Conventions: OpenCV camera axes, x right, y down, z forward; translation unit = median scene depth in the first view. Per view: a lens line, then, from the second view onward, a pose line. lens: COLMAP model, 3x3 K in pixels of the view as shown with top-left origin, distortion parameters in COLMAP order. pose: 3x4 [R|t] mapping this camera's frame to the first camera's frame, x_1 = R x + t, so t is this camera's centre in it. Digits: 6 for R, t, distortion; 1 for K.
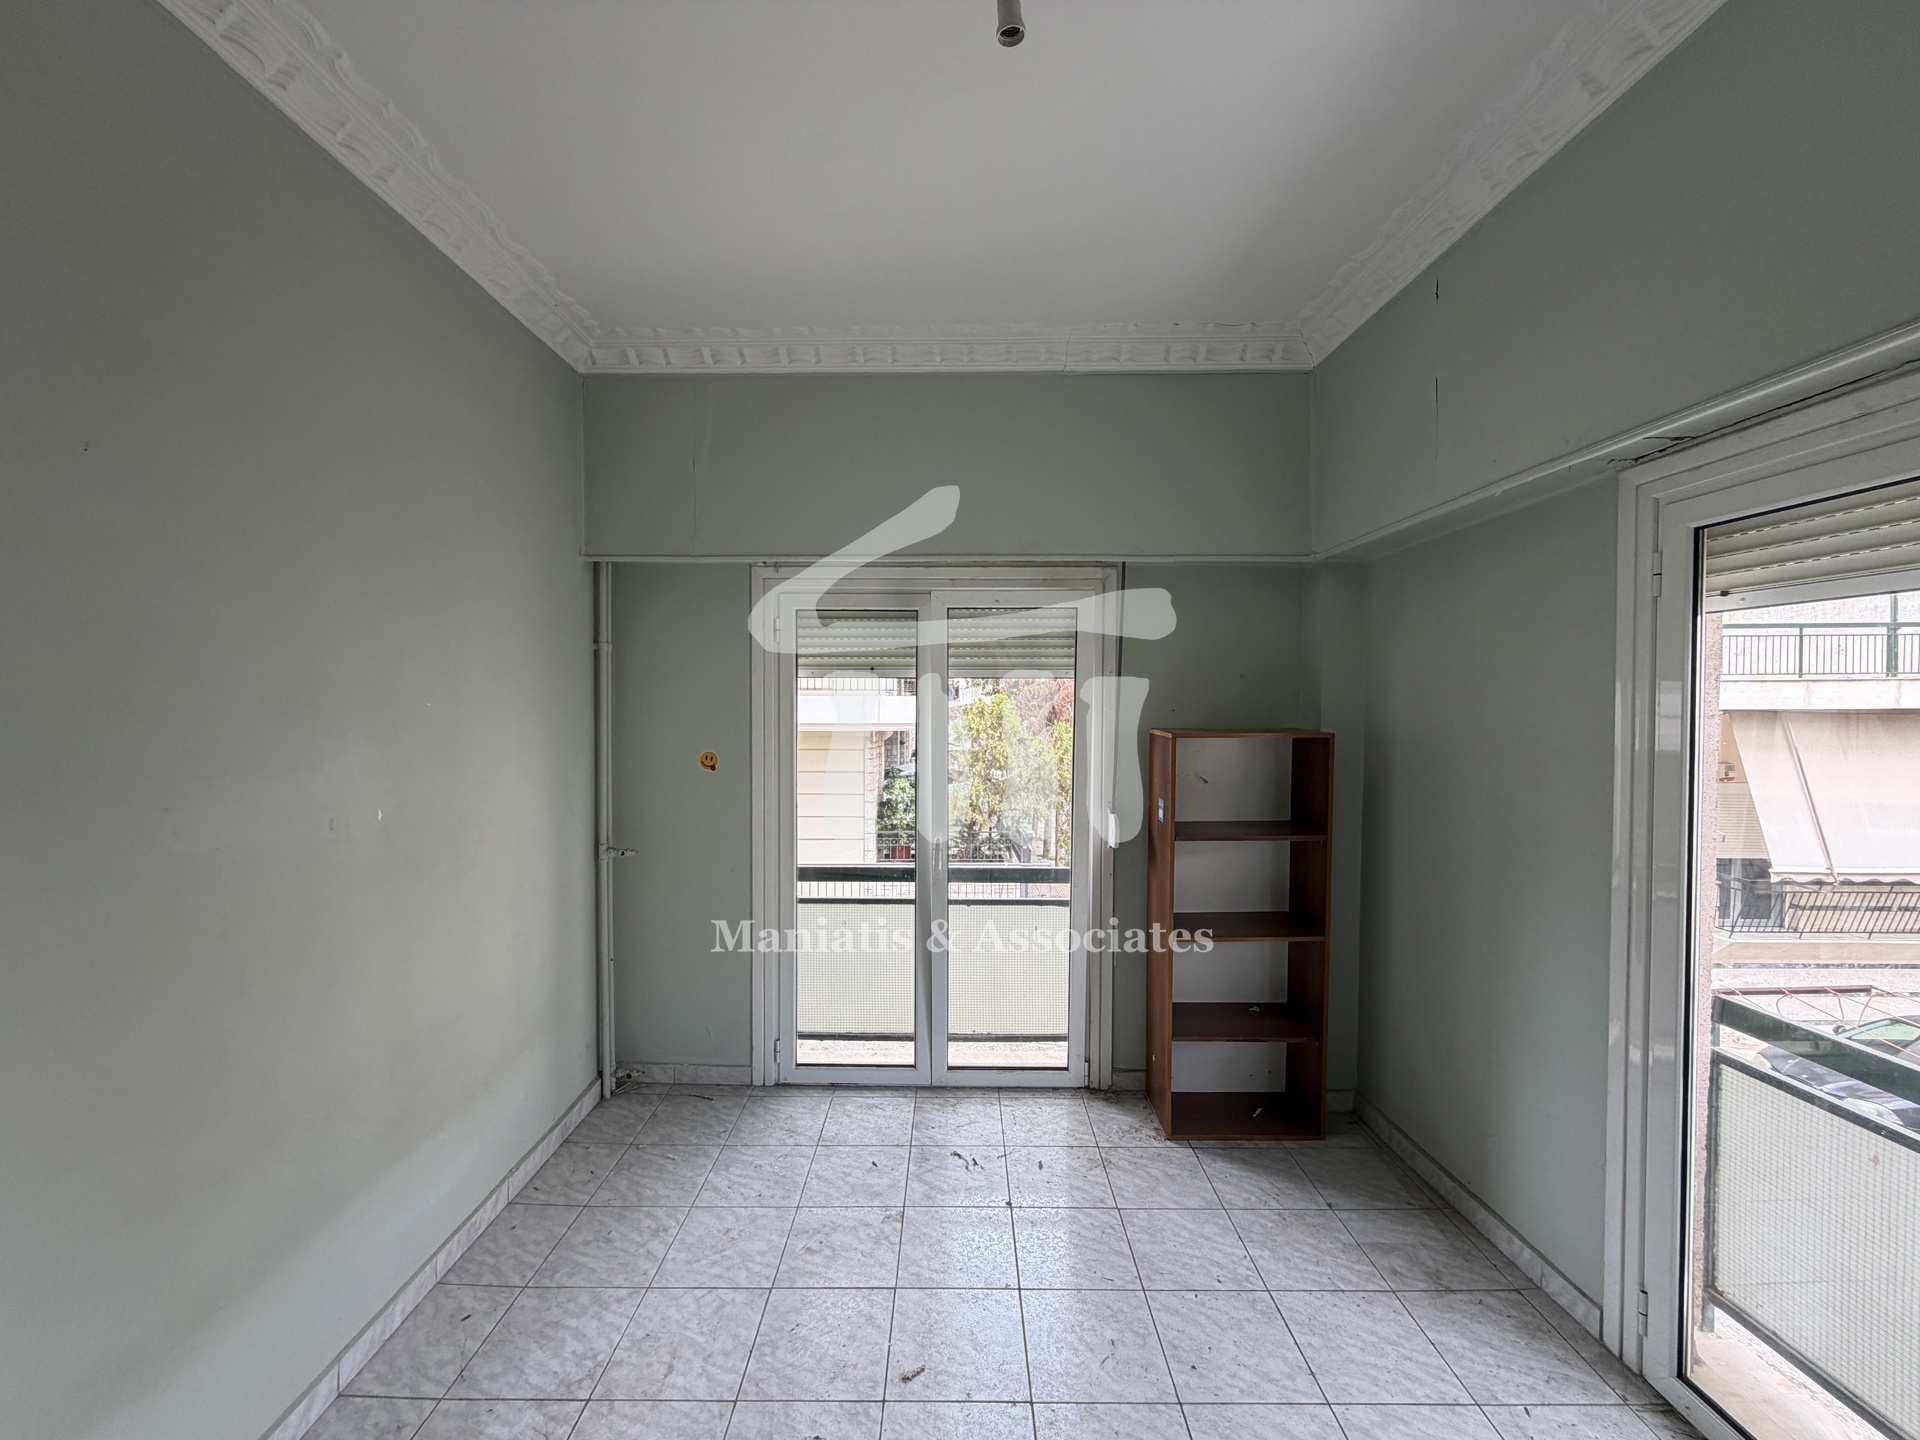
lens RADIAL K [[762.3, 0, 950.6], [0, 762.3, 719.6], [0, 0, 1]] dist [-0.000432, -0.000830]
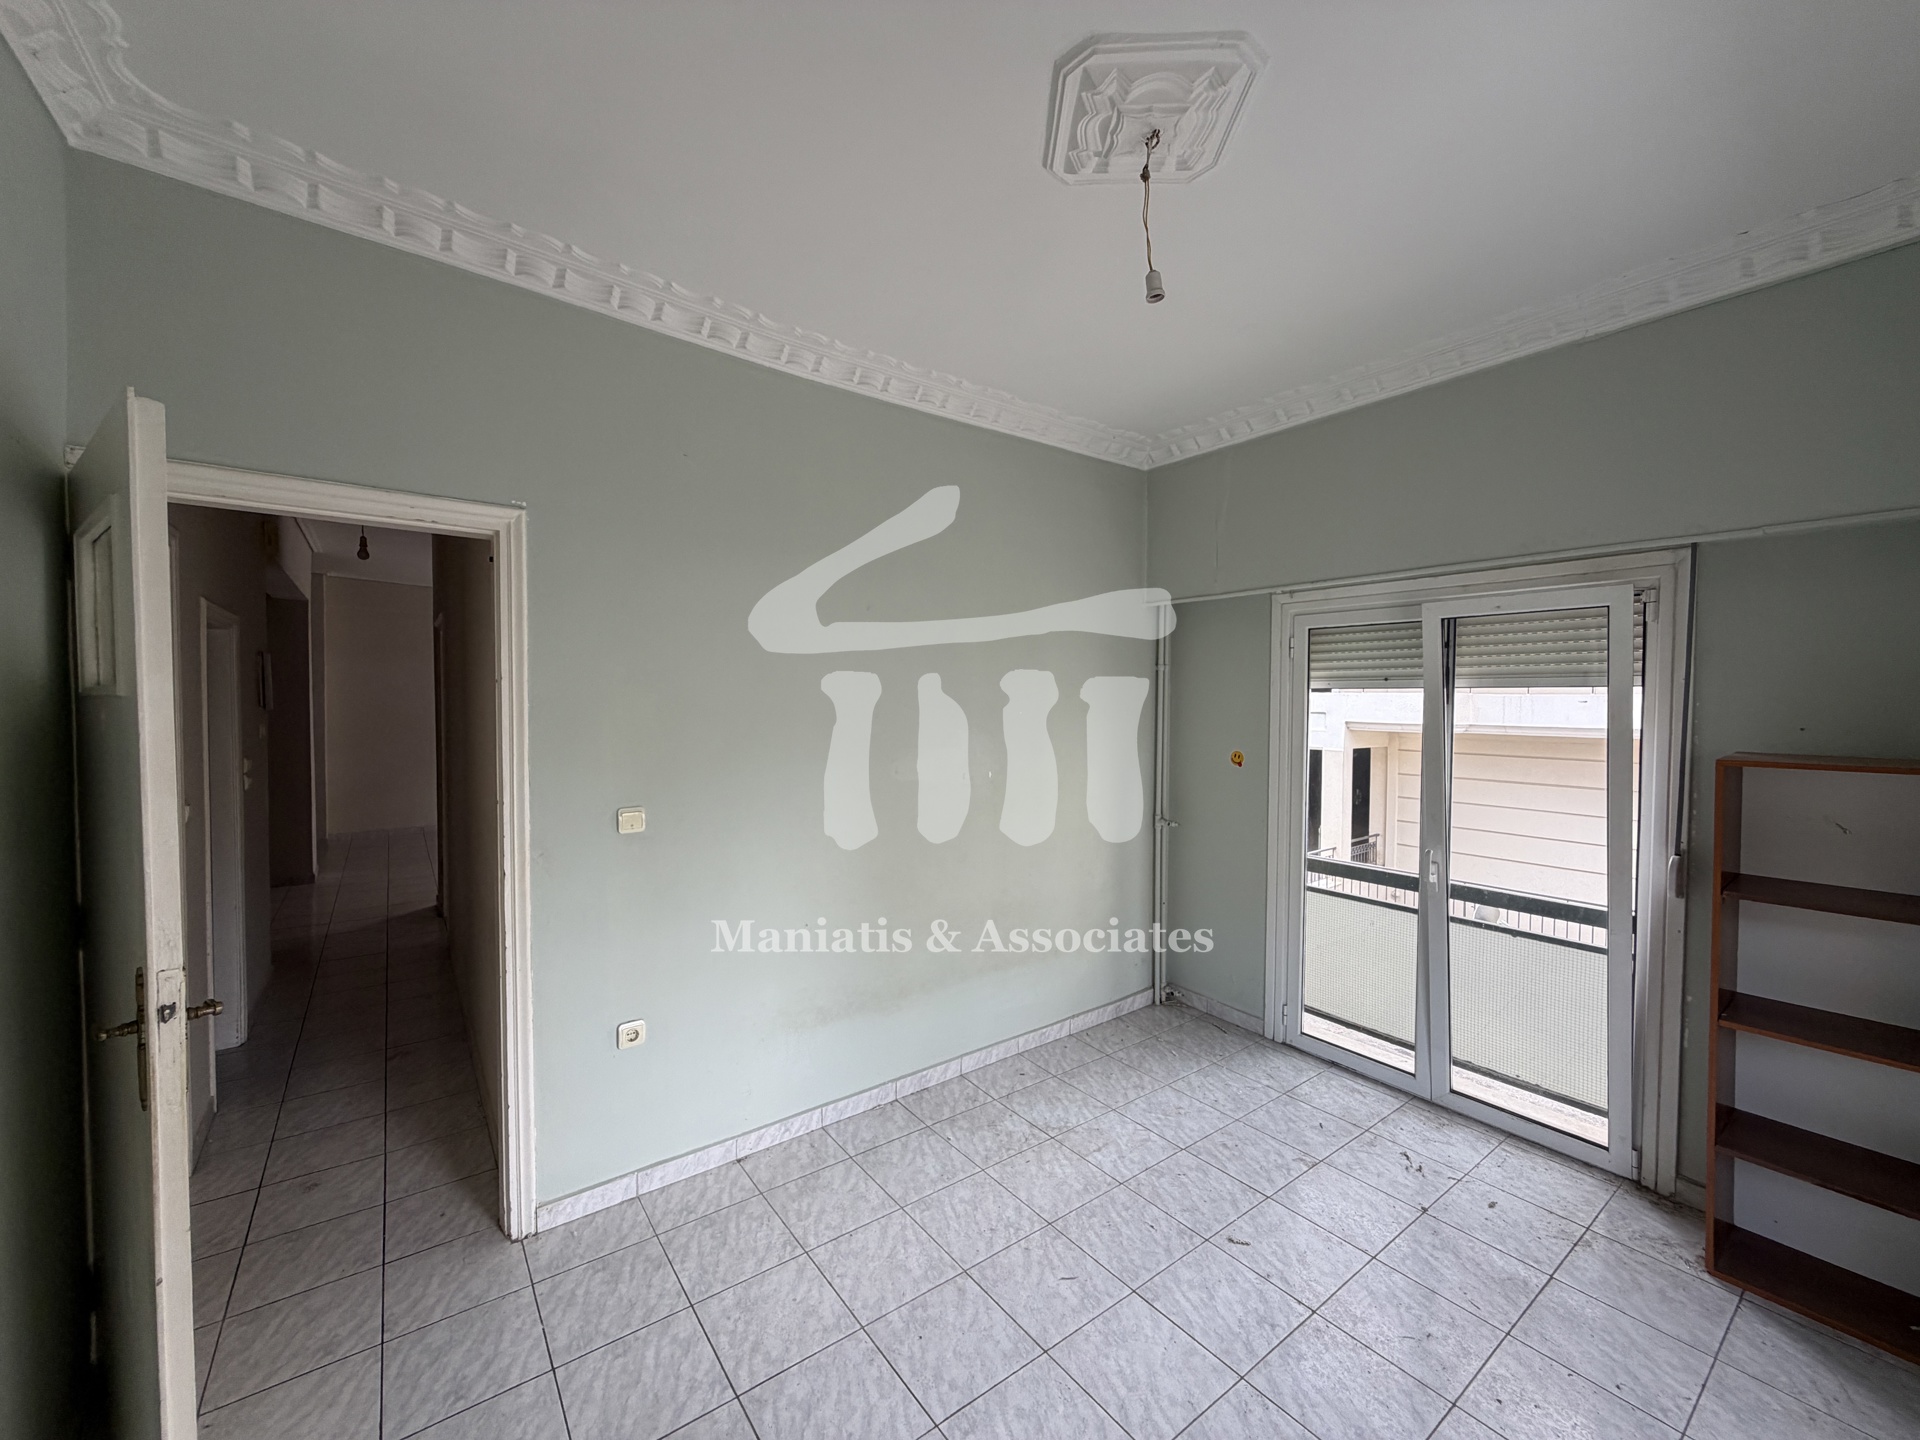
lens RADIAL K [[762.3, 0, 950.6], [0, 762.3, 719.6], [0, 0, 1]] dist [-0.000432, -0.000830]
pose [[0.595471, 0.022705, -0.803056, 0.416623], [-0.017300, 0.999731, 0.015437, -0.020336], [0.803190, 0.004701, 0.595704, -0.099090]]
